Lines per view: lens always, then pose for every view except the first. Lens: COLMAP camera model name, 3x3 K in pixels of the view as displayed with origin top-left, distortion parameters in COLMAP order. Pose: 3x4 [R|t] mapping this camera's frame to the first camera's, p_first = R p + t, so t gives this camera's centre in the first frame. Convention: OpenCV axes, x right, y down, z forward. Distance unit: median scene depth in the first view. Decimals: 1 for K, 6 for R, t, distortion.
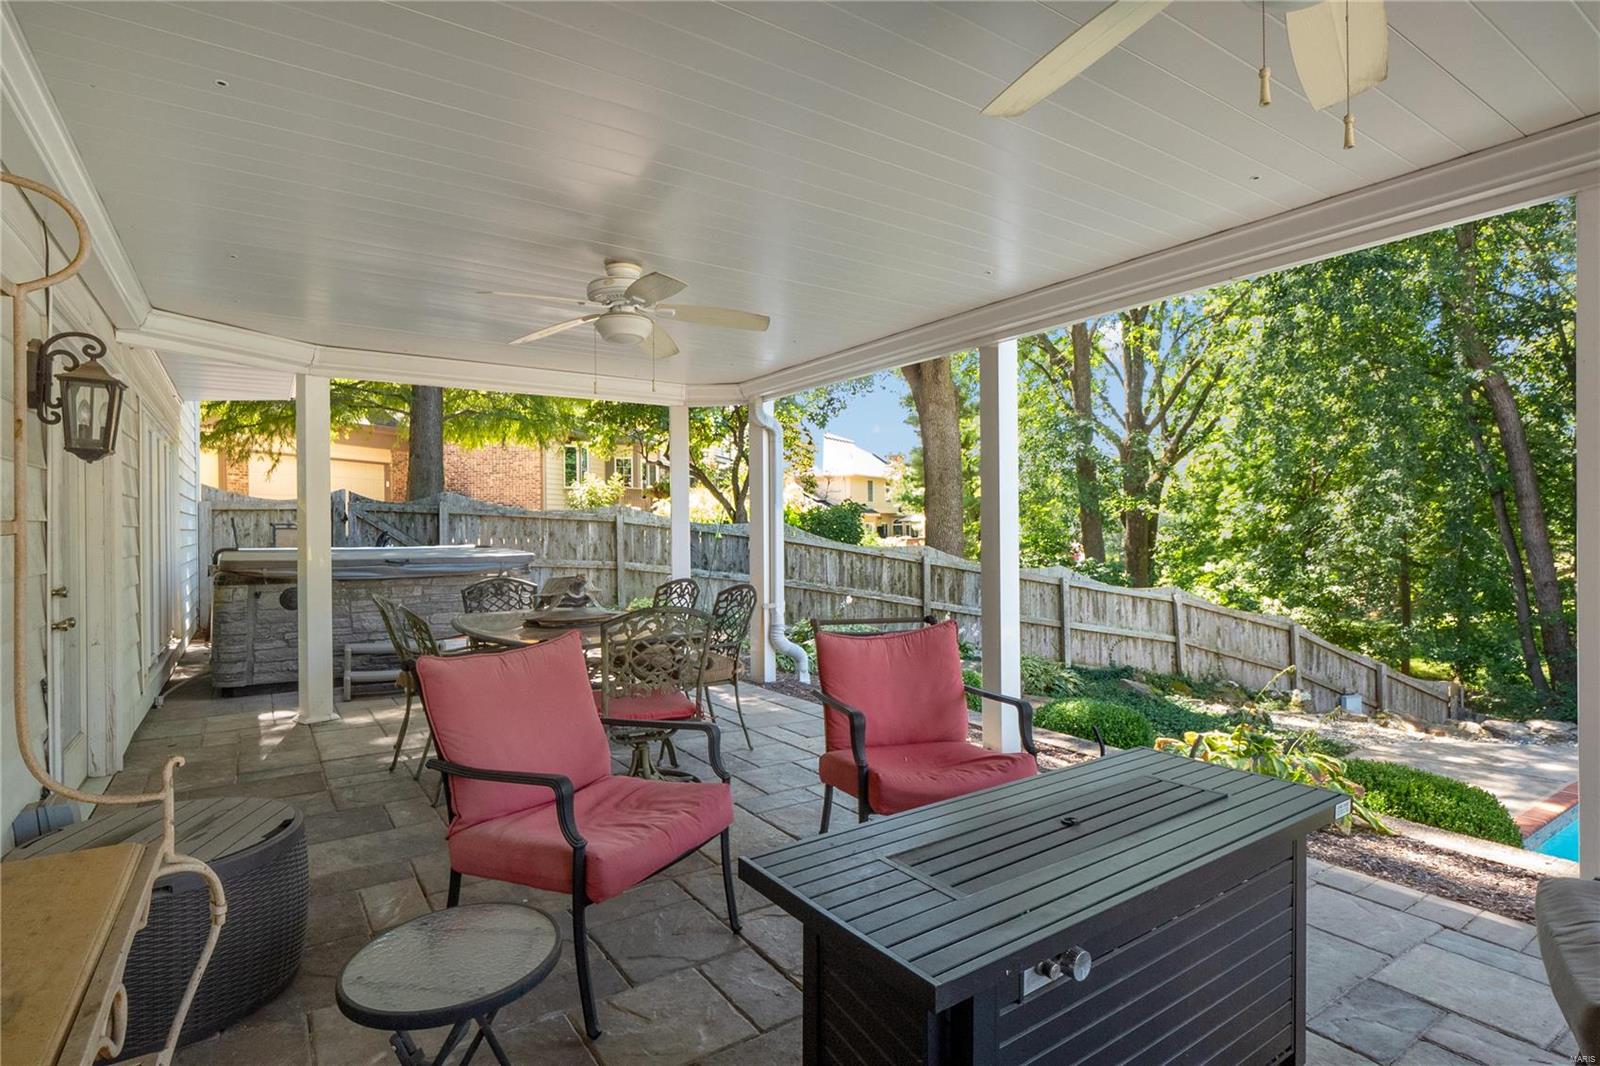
lens RADIAL K [[817.7, 0, 809.3], [0, 817.7, 528.9], [0, 0, 1]] dist [-0.002661, -0.000666]
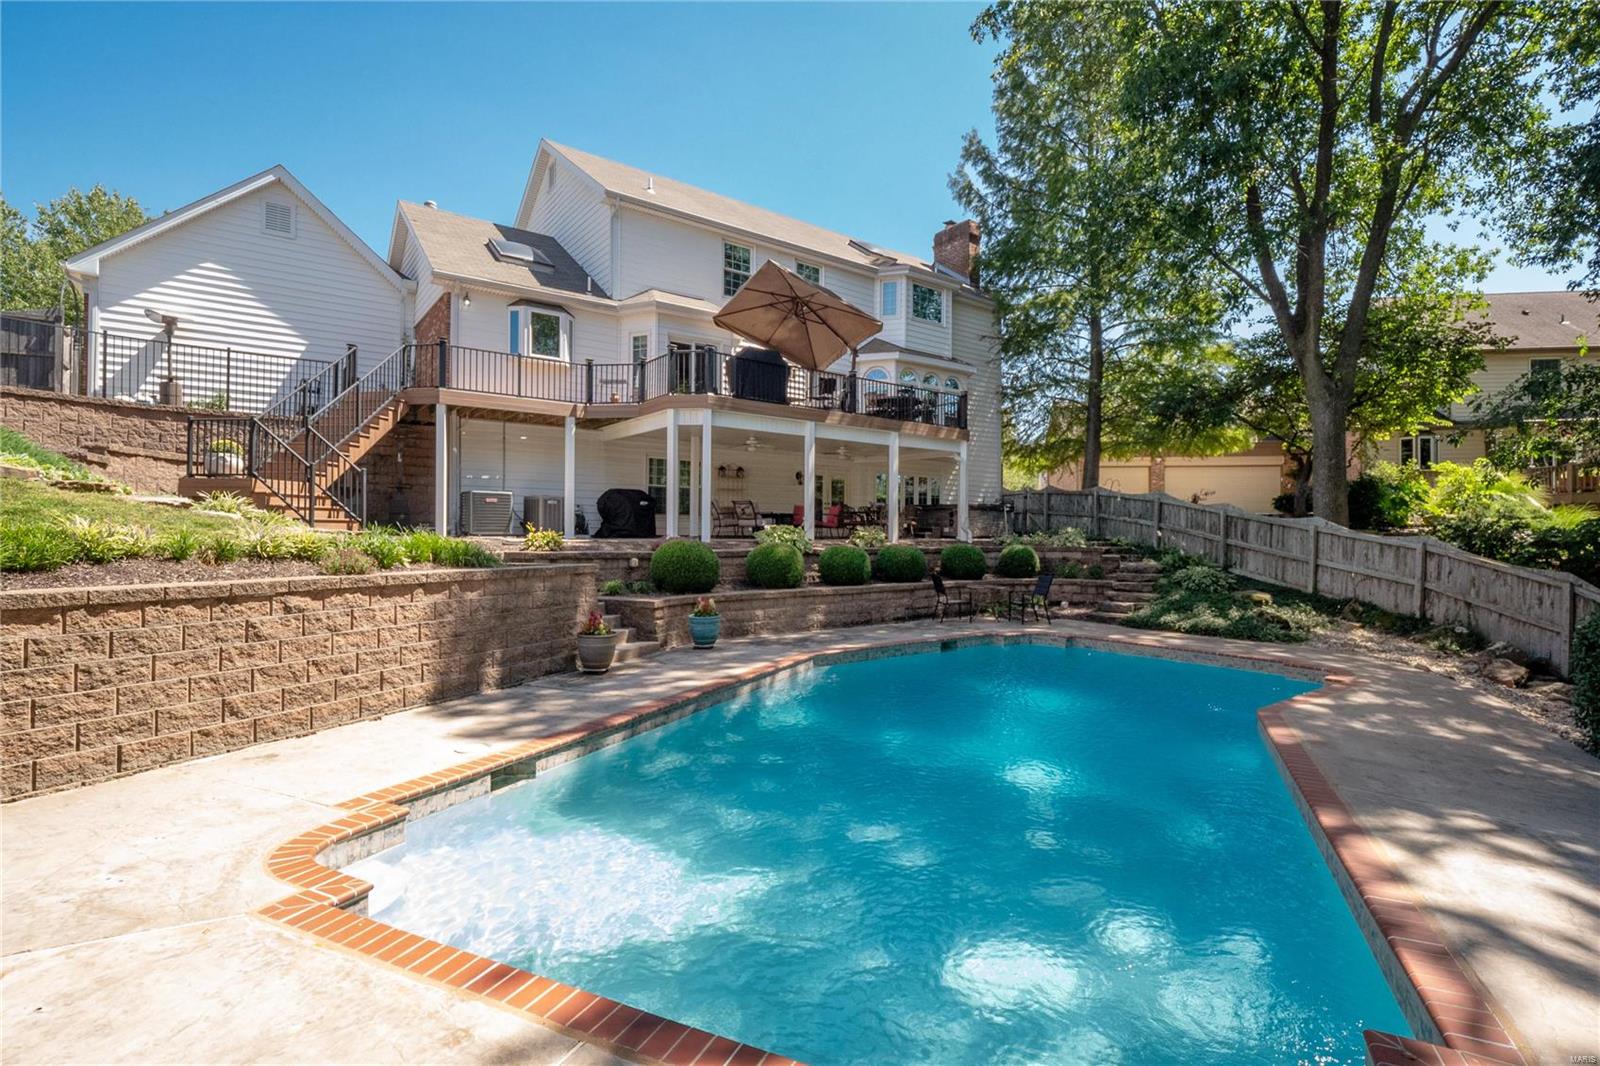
lens RADIAL K [[747.2, 0, 794.1], [0, 747.2, 531.1], [0, 0, 1]] dist [-0.020299, 0.000453]
pose [[0.043505, 0.010672, -0.998996, 1.680634], [-0.014136, 0.999849, 0.010065, 0.079443], [0.998953, 0.013684, 0.043650, 0.137805]]
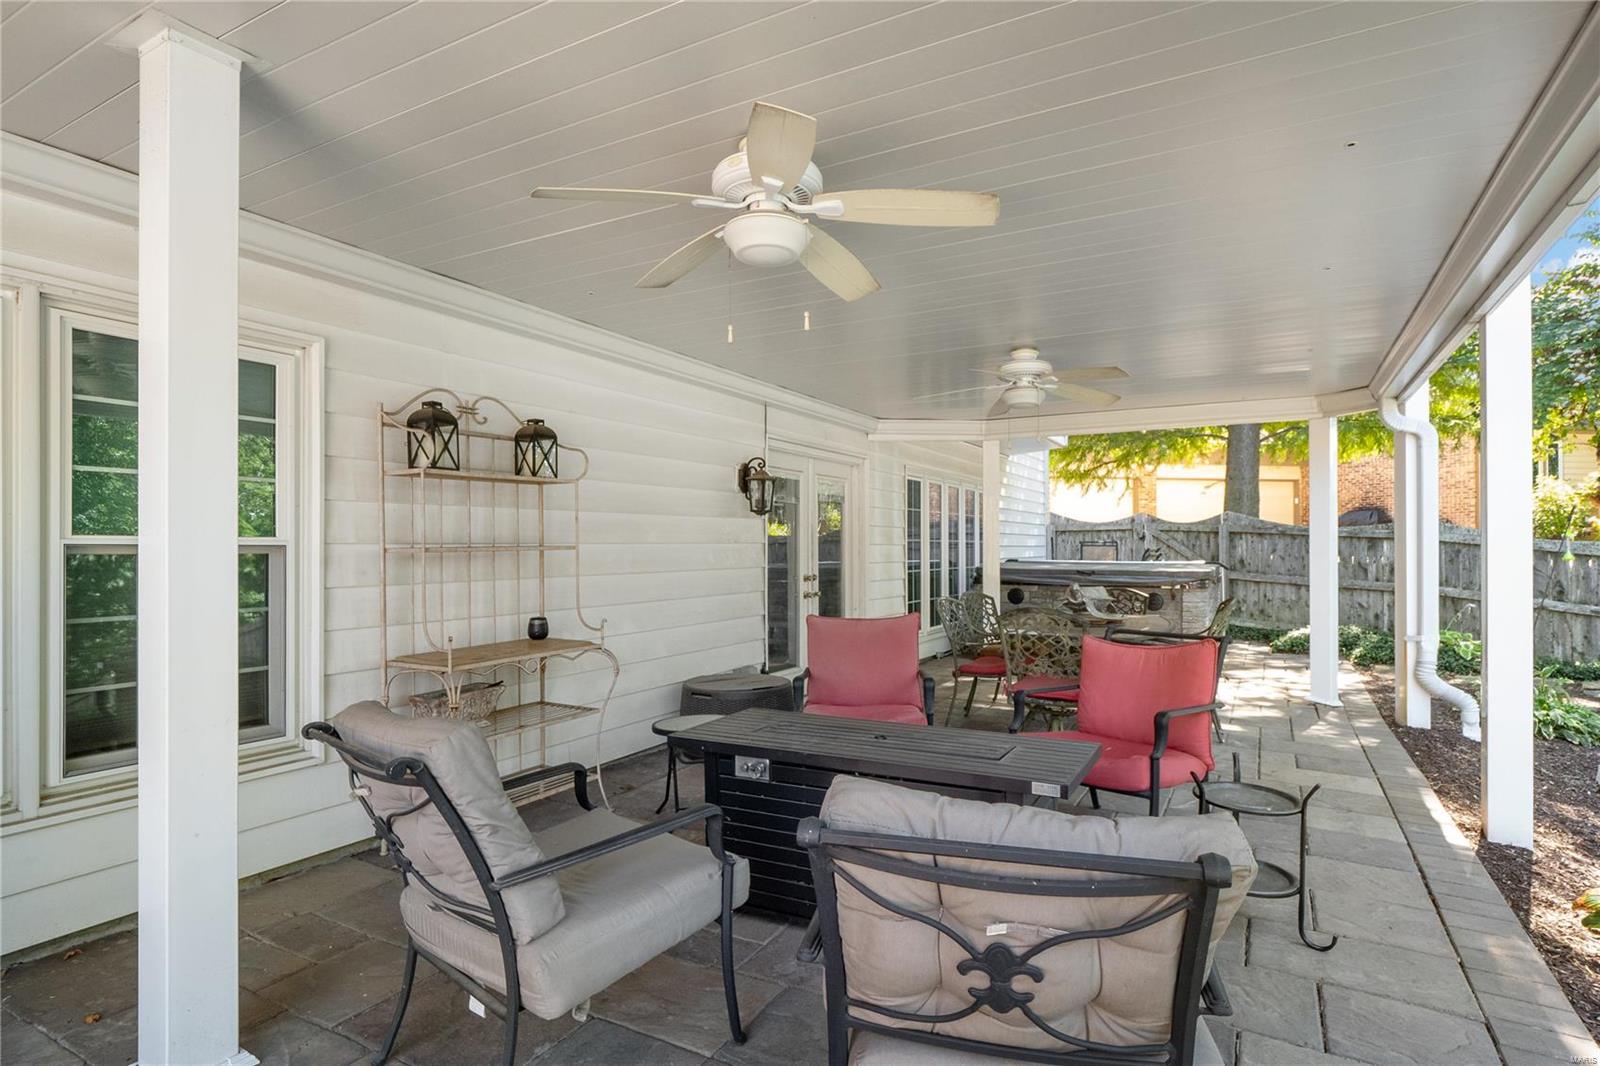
lens RADIAL K [[813.2, 0, 822.7], [0, 813.2, 543.6], [0, 0, 1]] dist [-0.000337, -0.000086]
pose [[0.463696, 0.003582, -0.885987, 0.241569], [-0.004008, 0.999990, 0.001946, -0.003159], [0.885985, 0.002649, 0.463706, 0.031530]]
